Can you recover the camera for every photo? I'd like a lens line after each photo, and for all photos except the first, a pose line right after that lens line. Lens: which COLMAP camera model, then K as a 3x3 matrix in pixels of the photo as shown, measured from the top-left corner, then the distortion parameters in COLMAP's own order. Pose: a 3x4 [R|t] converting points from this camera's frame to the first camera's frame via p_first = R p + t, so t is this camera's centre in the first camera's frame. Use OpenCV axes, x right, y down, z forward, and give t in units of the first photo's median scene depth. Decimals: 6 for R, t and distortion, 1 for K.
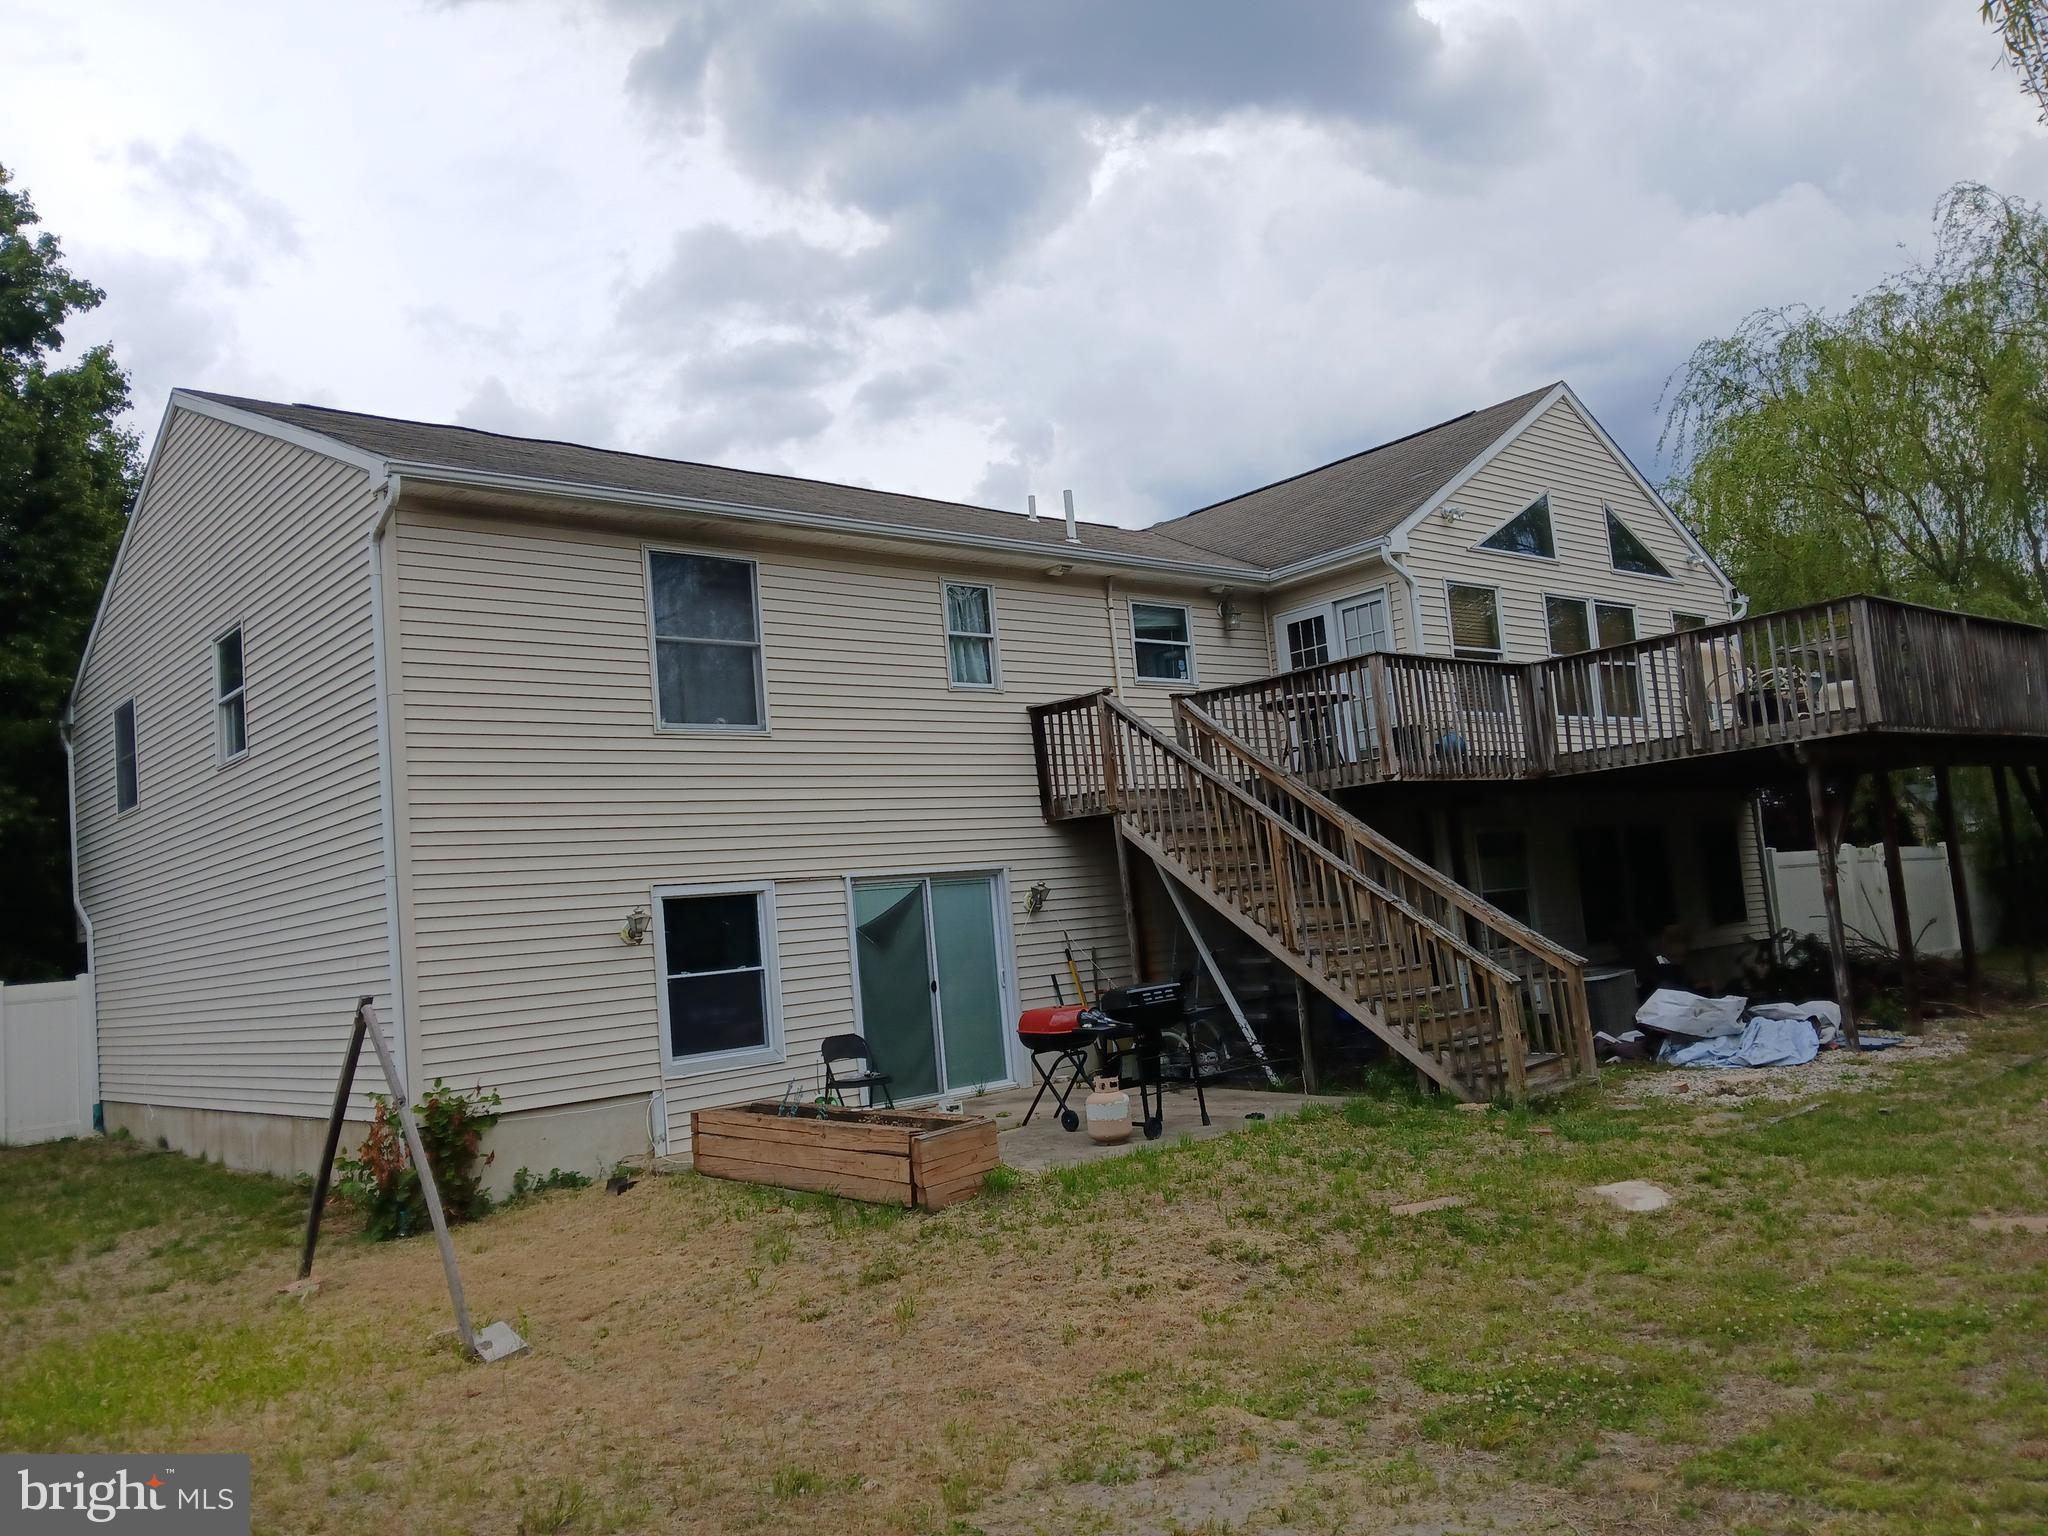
lens RADIAL K [[1552.3, 0, 1017.4], [0, 1552.3, 789.9], [0, 0, 1]] dist [0.060119, 0.000468]
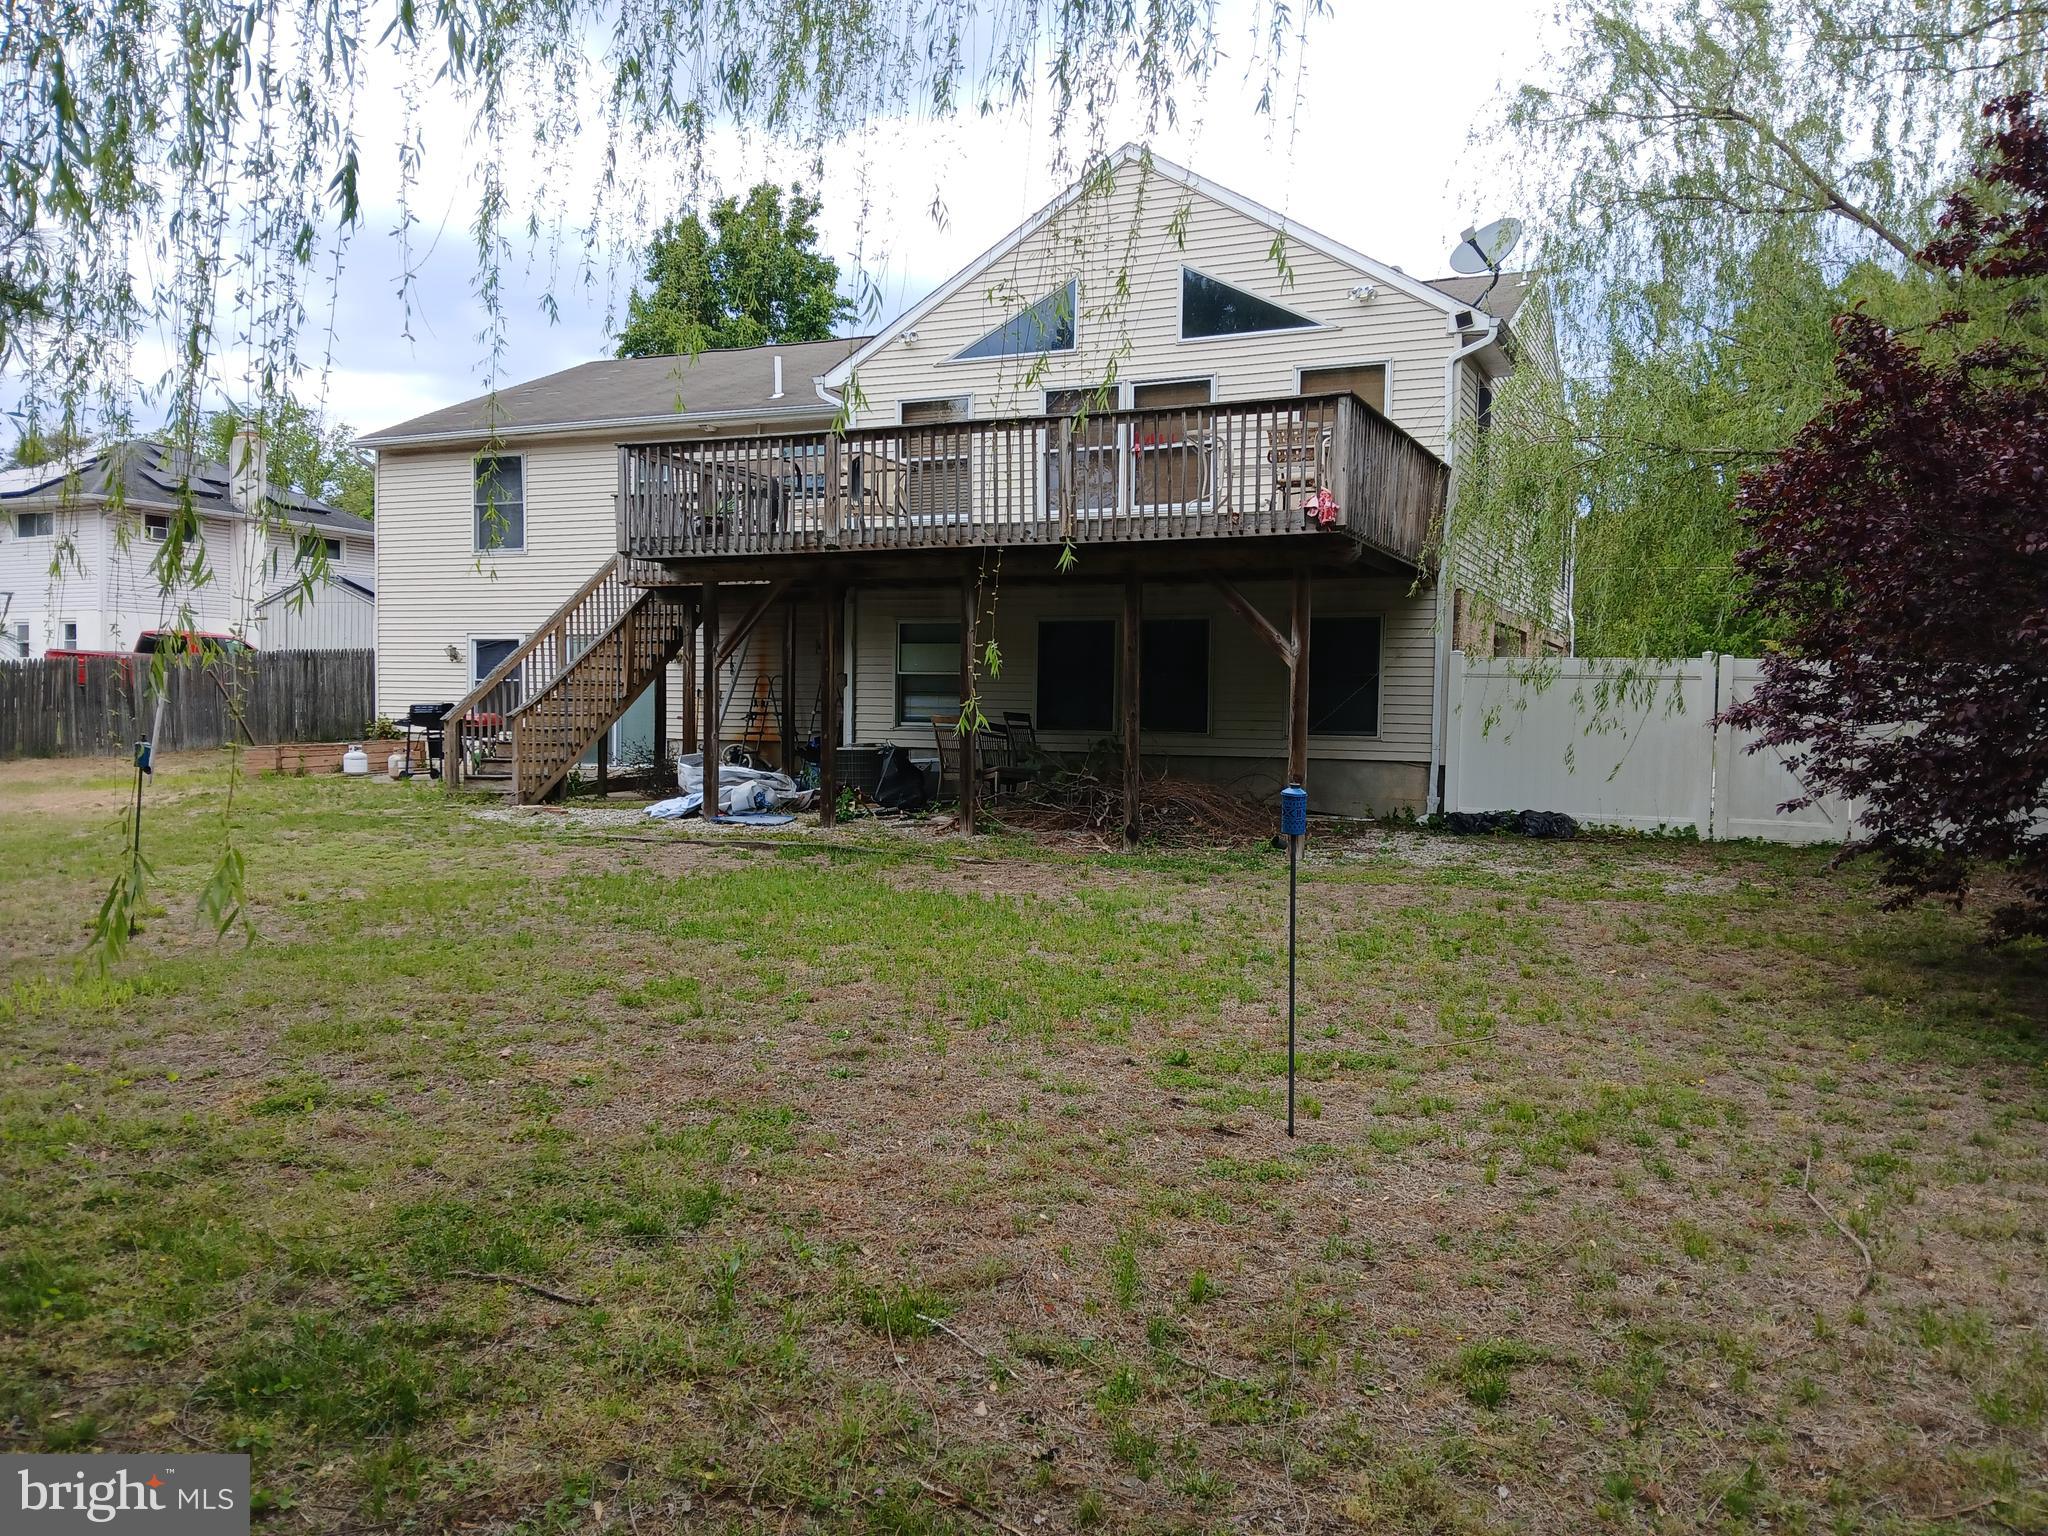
lens RADIAL K [[1574.4, 0, 1024.0], [0, 1574.4, 768.0], [0, 0, 1]] dist [0.139028, -0.368665]
pose [[0.412788, 0.129581, -0.901562, 1.604178], [0.031969, 0.987157, 0.156521, -0.053954], [0.910266, -0.093431, 0.403344, 0.678898]]
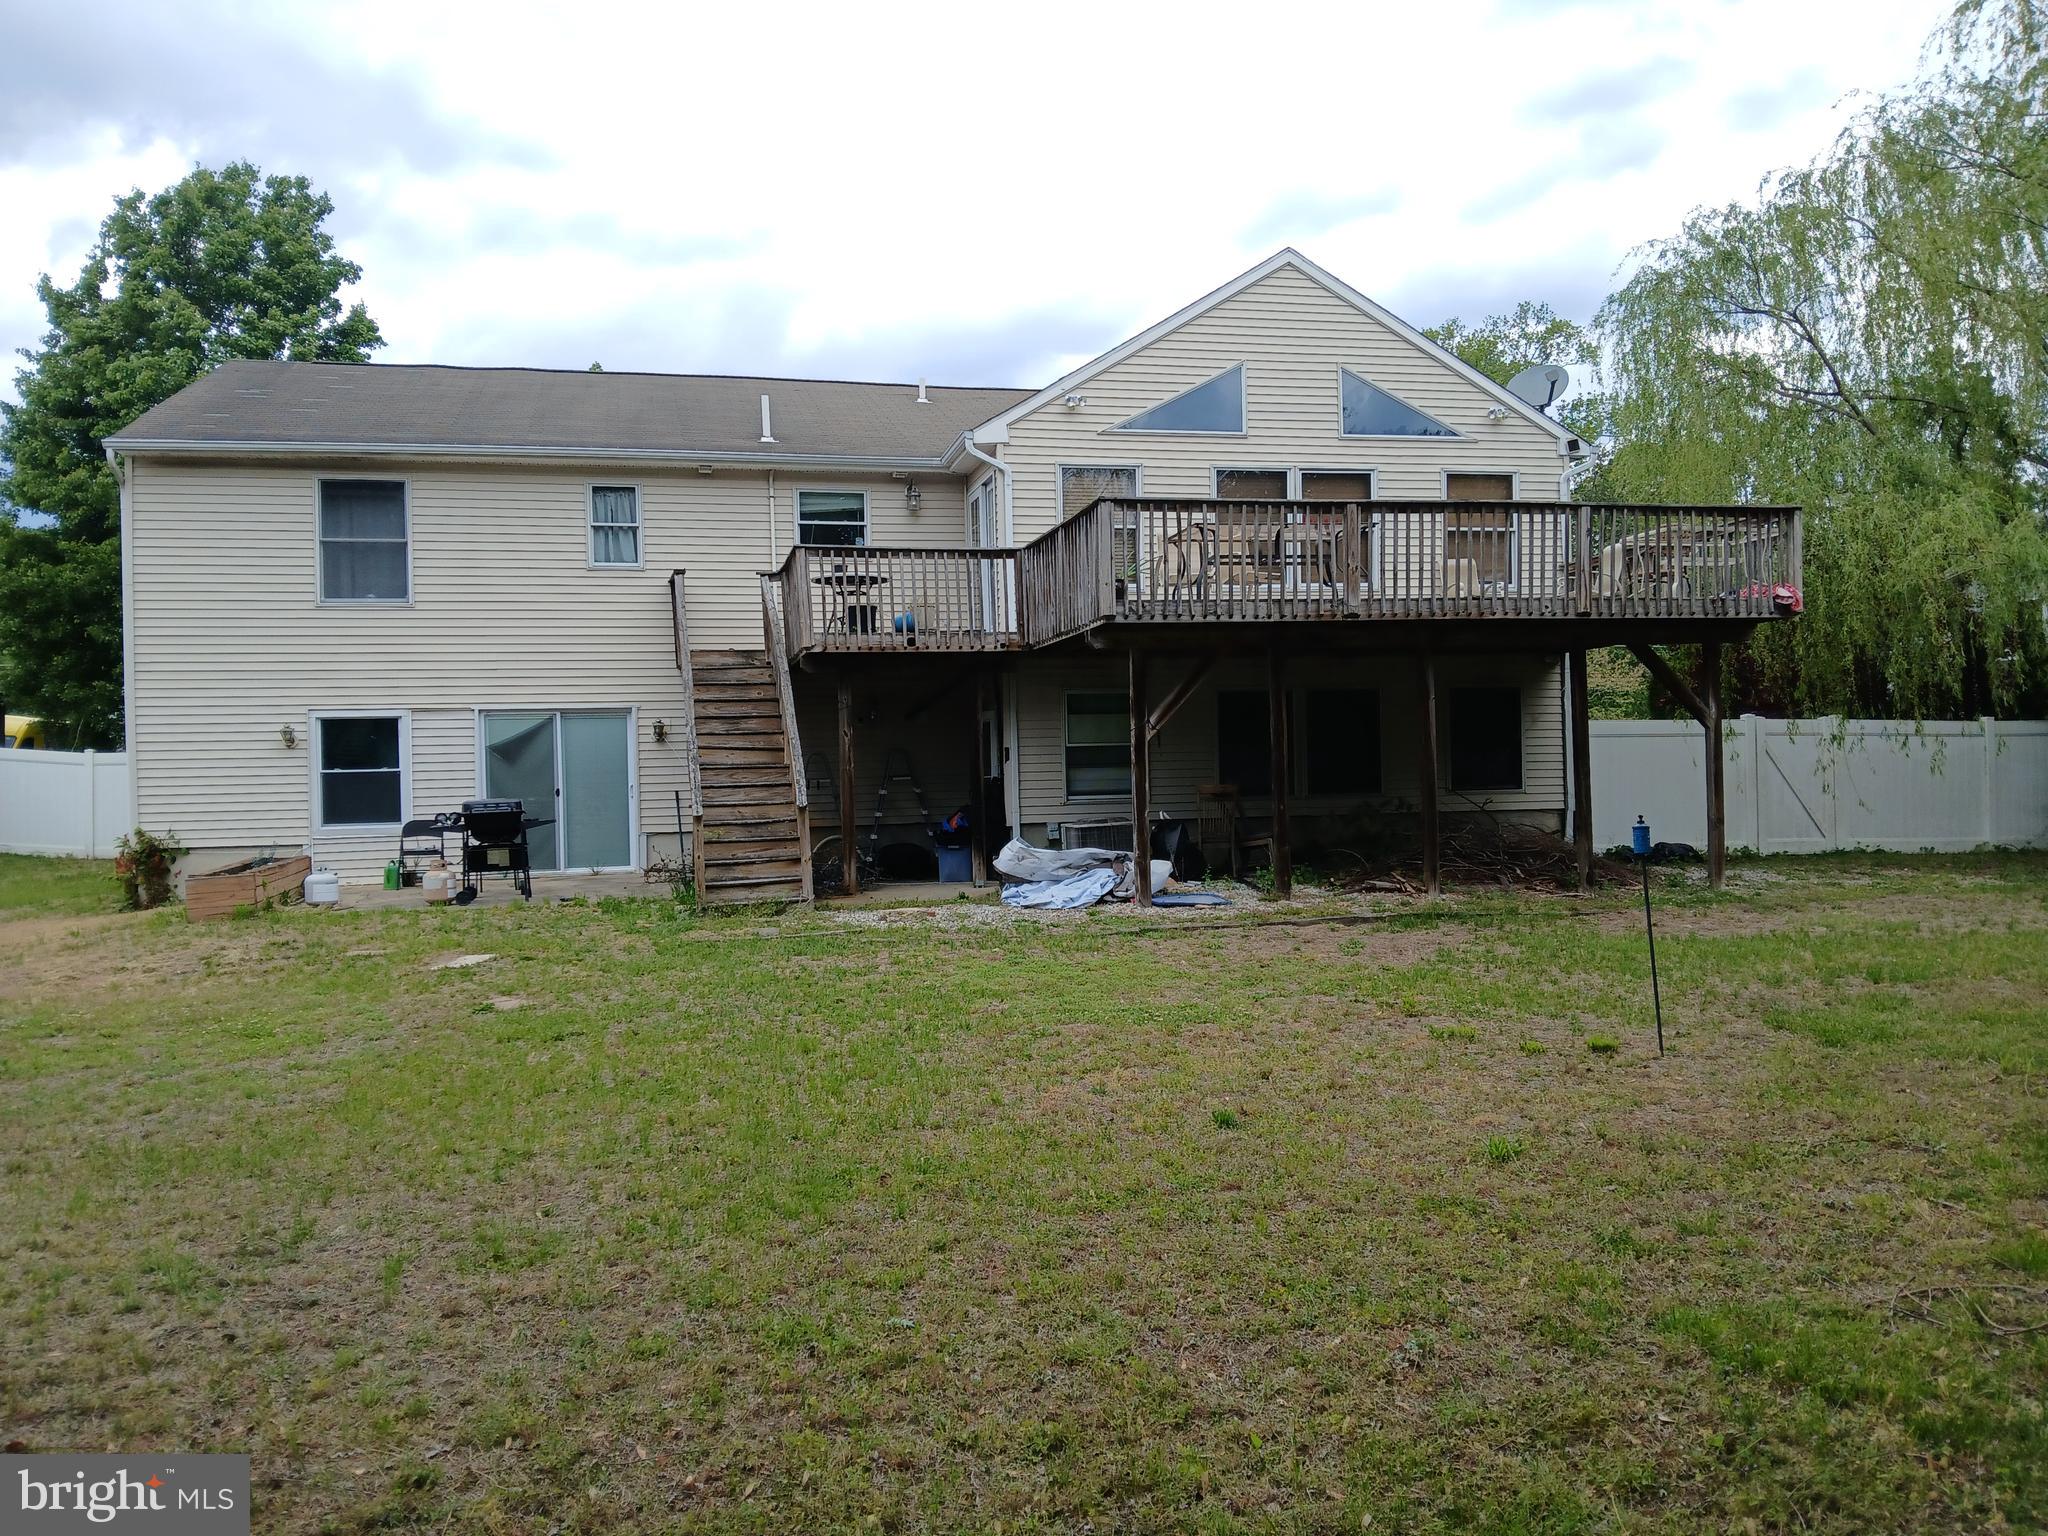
lens RADIAL K [[1574.4, 0, 1024.0], [0, 1574.4, 768.0], [0, 0, 1]] dist [0.139028, -0.368665]
pose [[0.884911, 0.064533, -0.461268, 0.901024], [-0.012718, 0.993333, 0.114573, -0.055498], [0.465587, -0.095521, 0.879832, -0.021874]]
